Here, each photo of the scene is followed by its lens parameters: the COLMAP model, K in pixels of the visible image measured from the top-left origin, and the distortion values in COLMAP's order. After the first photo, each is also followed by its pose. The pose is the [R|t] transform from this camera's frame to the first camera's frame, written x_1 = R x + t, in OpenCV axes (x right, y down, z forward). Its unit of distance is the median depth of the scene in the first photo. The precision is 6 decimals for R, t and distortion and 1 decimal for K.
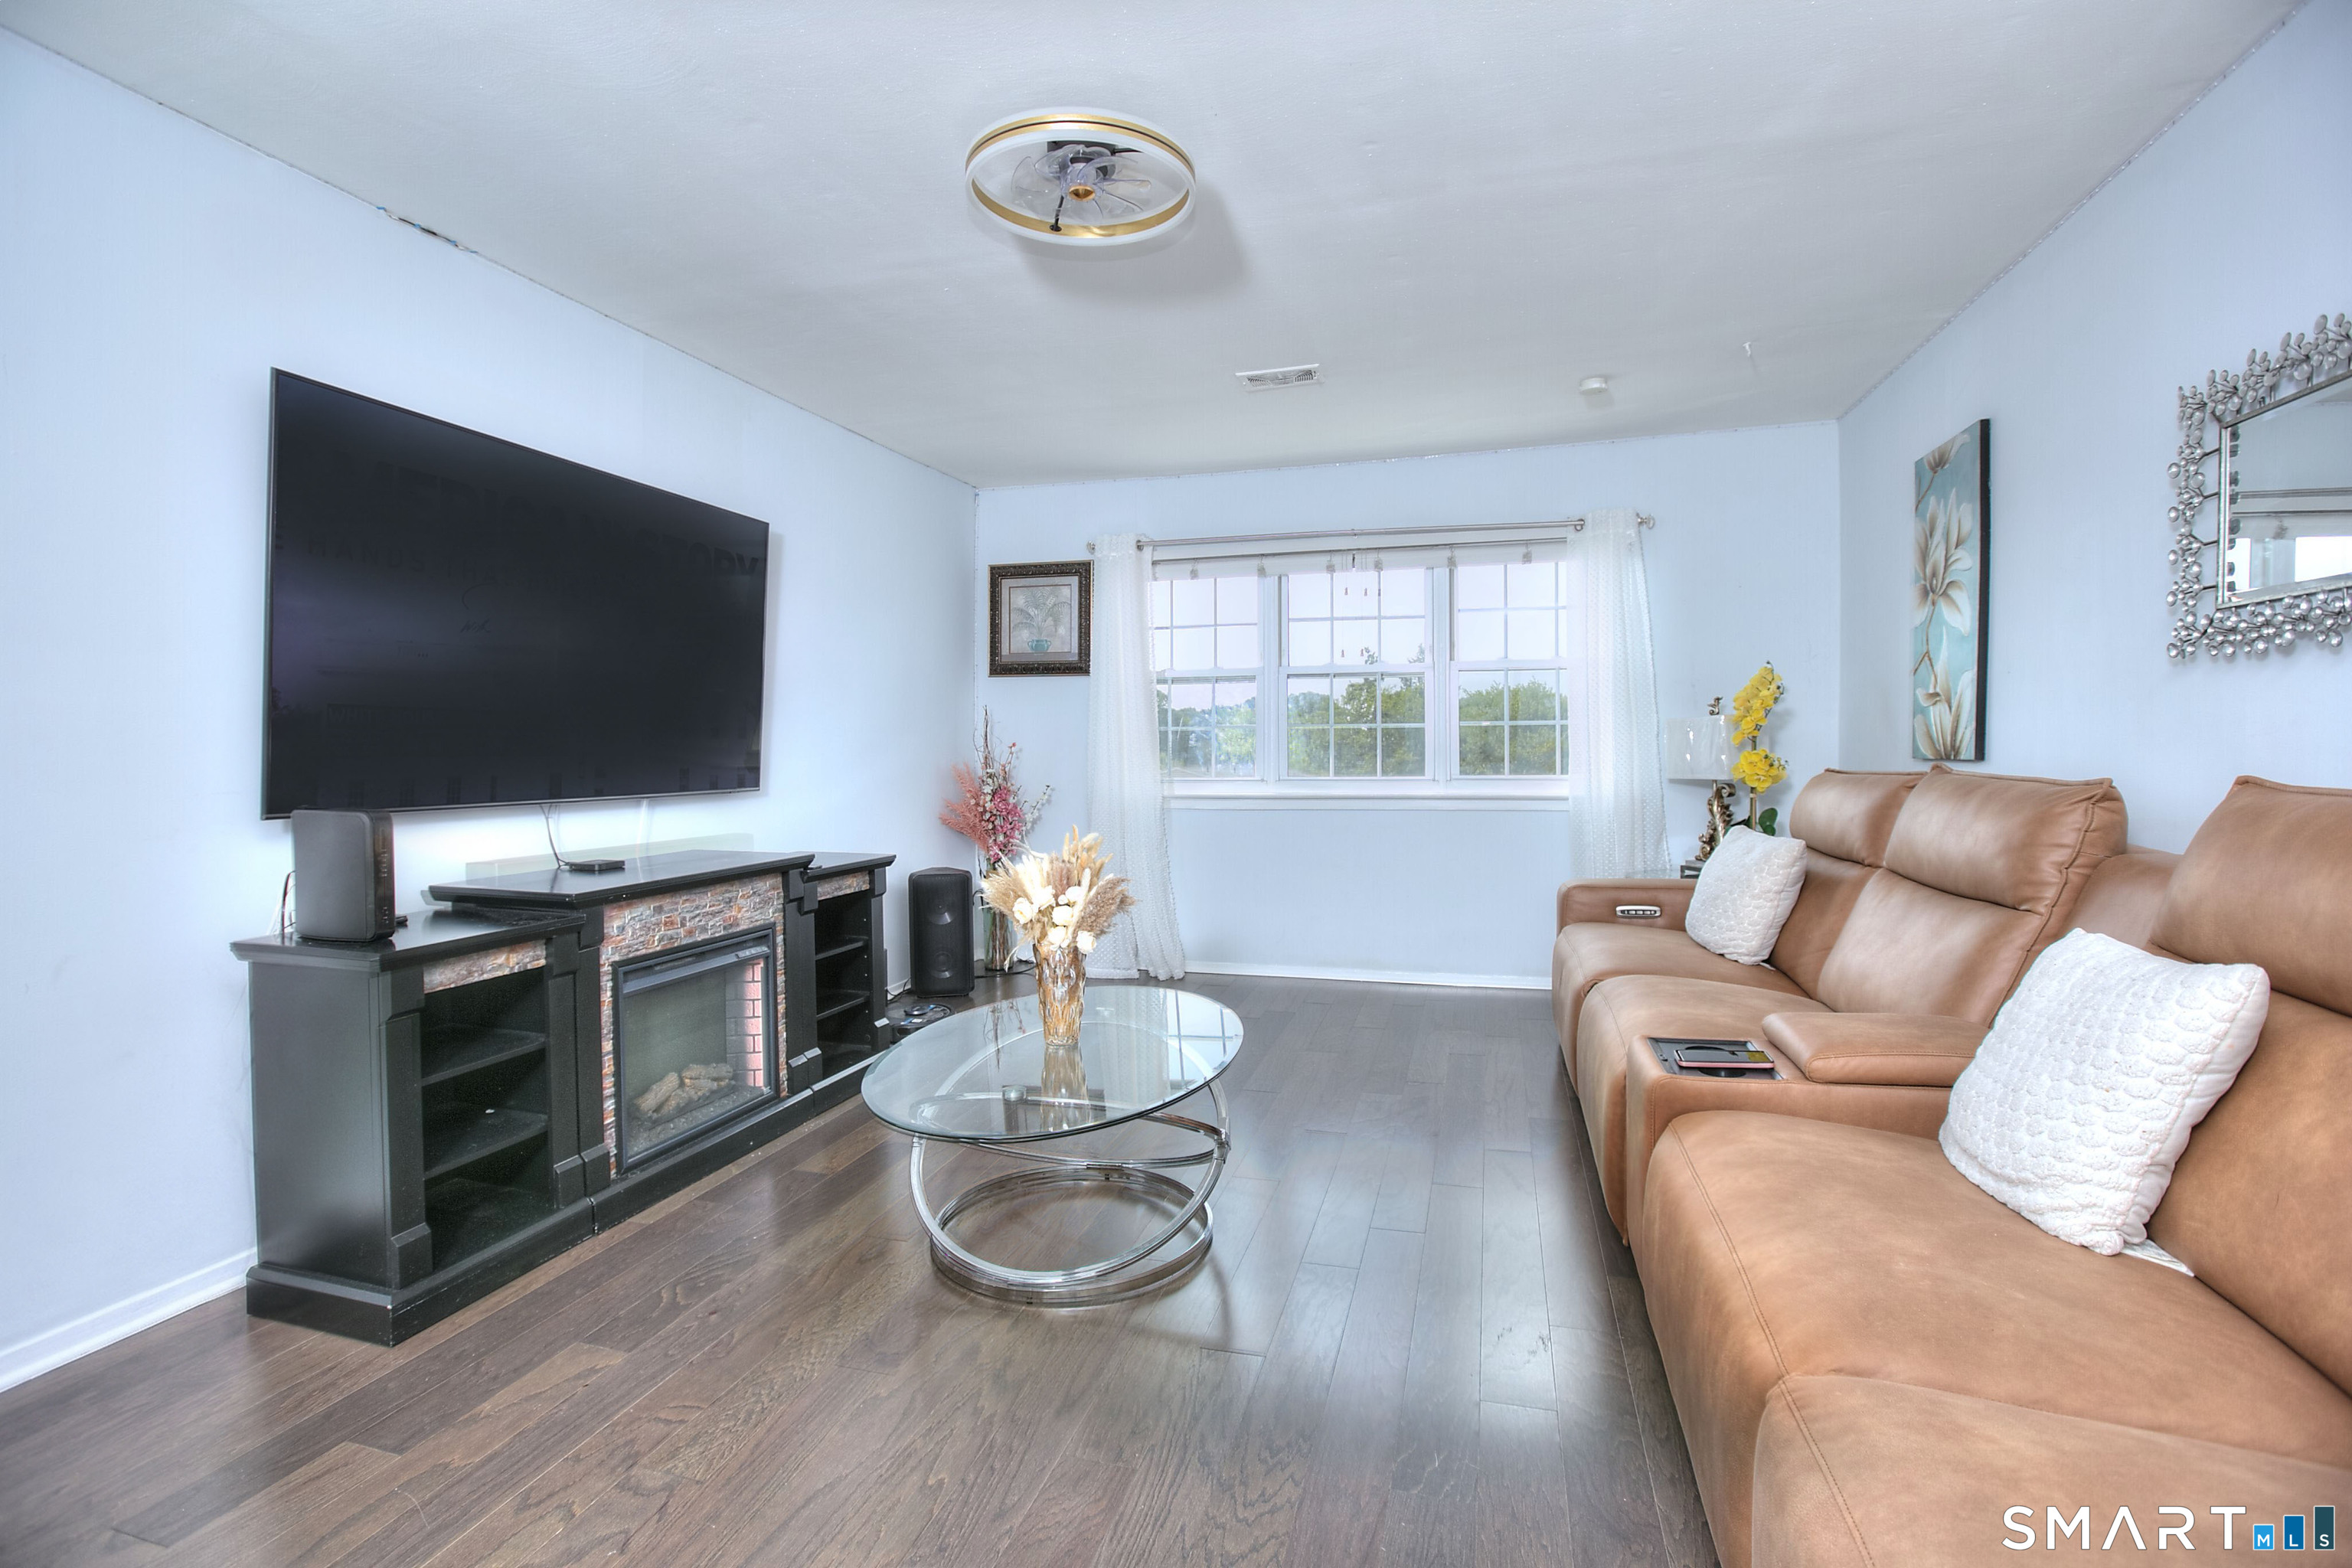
lens RADIAL K [[1055.5, 0, 1143.8], [0, 1055.5, 781.8], [0, 0, 1]] dist [-0.001269, 0.010337]
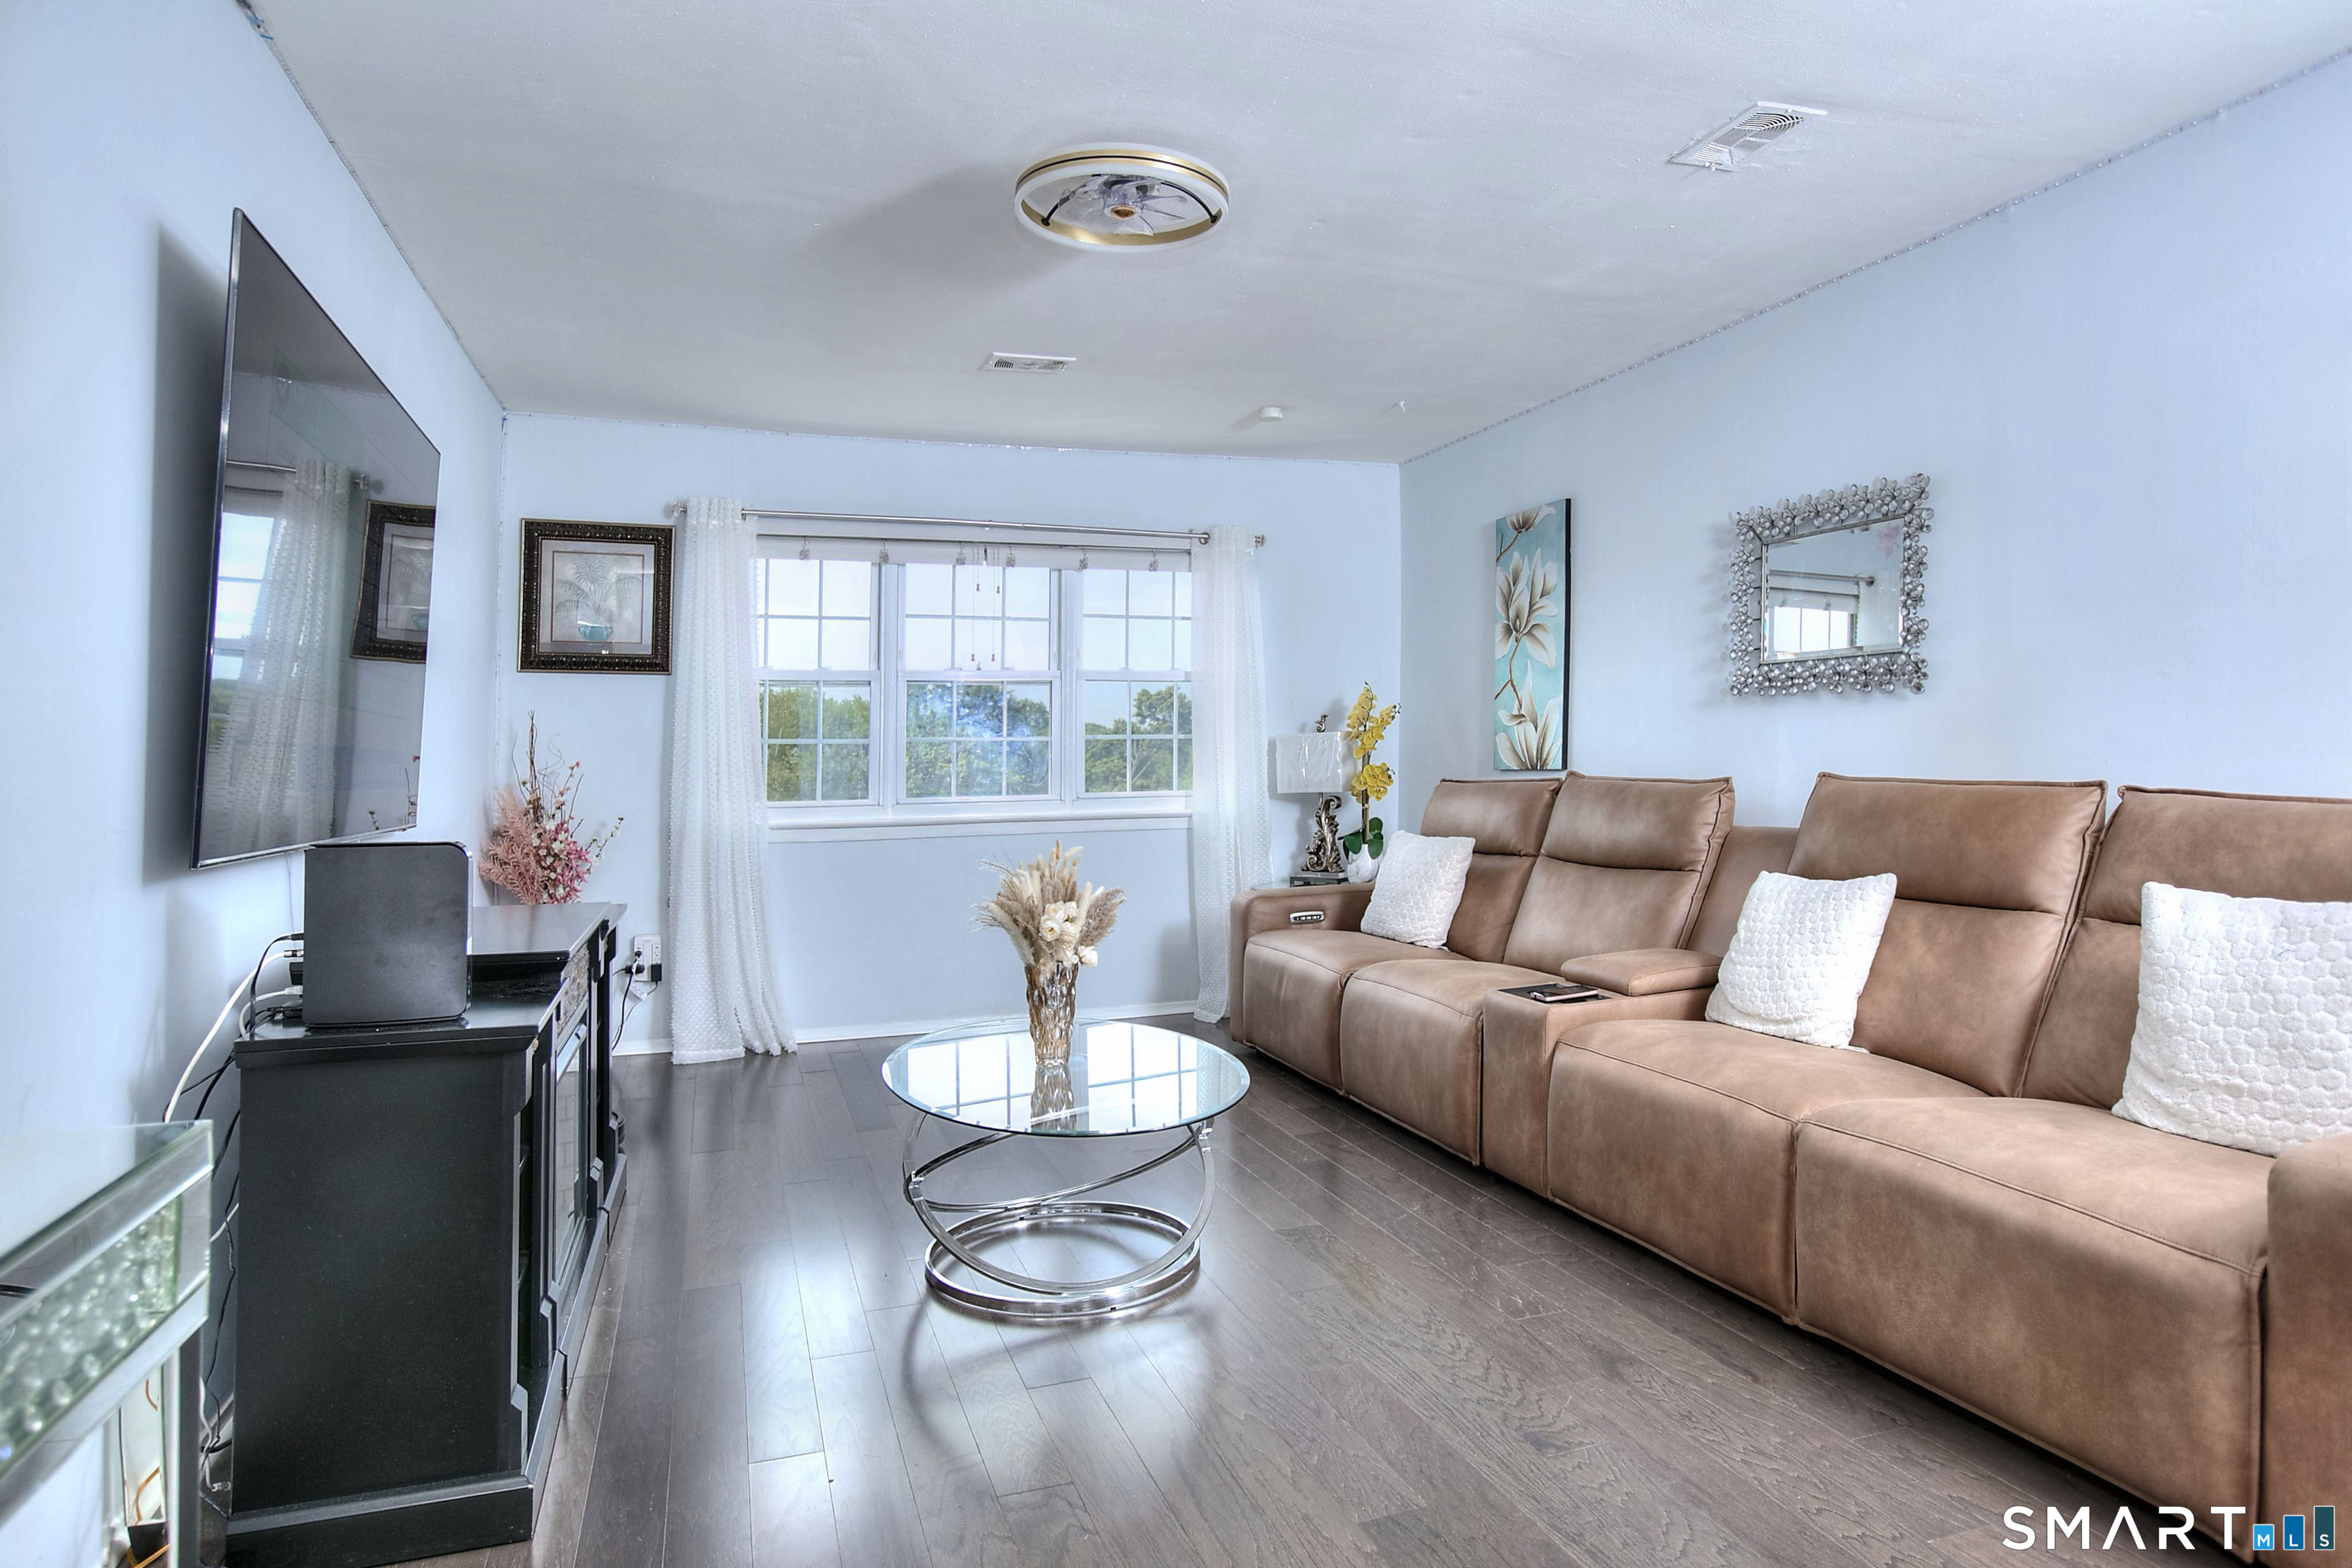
lens RADIAL K [[1466.1, 0, 1176.0], [0, 1466.1, 784.0], [0, 0, 1]] dist [0.043065, -0.000225]
pose [[0.815168, -0.014807, 0.579035, -0.411281], [0.028507, 0.999487, -0.014573, 0.006725], [-0.578523, 0.028386, 0.815172, -0.102229]]
